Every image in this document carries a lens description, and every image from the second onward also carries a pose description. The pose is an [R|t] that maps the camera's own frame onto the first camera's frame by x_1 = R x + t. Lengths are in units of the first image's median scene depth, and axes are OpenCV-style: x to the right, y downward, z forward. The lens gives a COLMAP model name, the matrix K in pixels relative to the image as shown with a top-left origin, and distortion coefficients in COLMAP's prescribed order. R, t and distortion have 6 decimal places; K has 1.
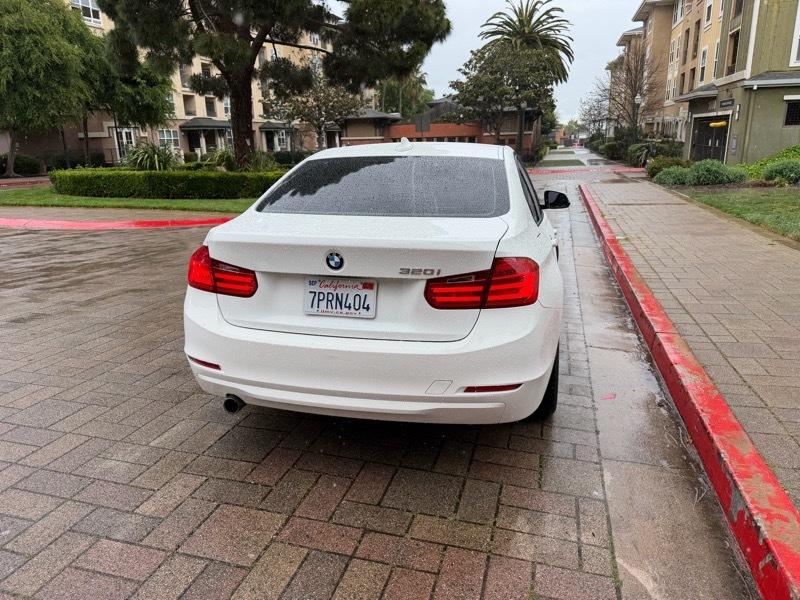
lens RADIAL K [[554.6, 0, 393.9], [0, 554.6, 301.0], [0, 0, 1]] dist [0.049861, -0.062917]
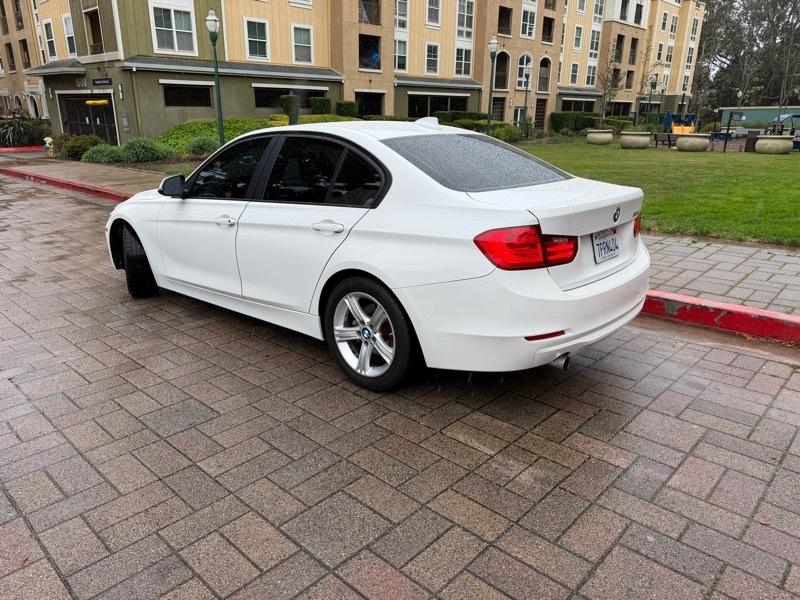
lens RADIAL K [[564.2, 0, 391.5], [0, 564.2, 297.5], [0, 0, 1]] dist [0.026193, -0.026287]
pose [[0.467725, -0.249043, 0.848063, -0.149550], [0.225970, 0.961290, 0.157666, -0.021019], [-0.854500, 0.117892, 0.505896, 0.078018]]
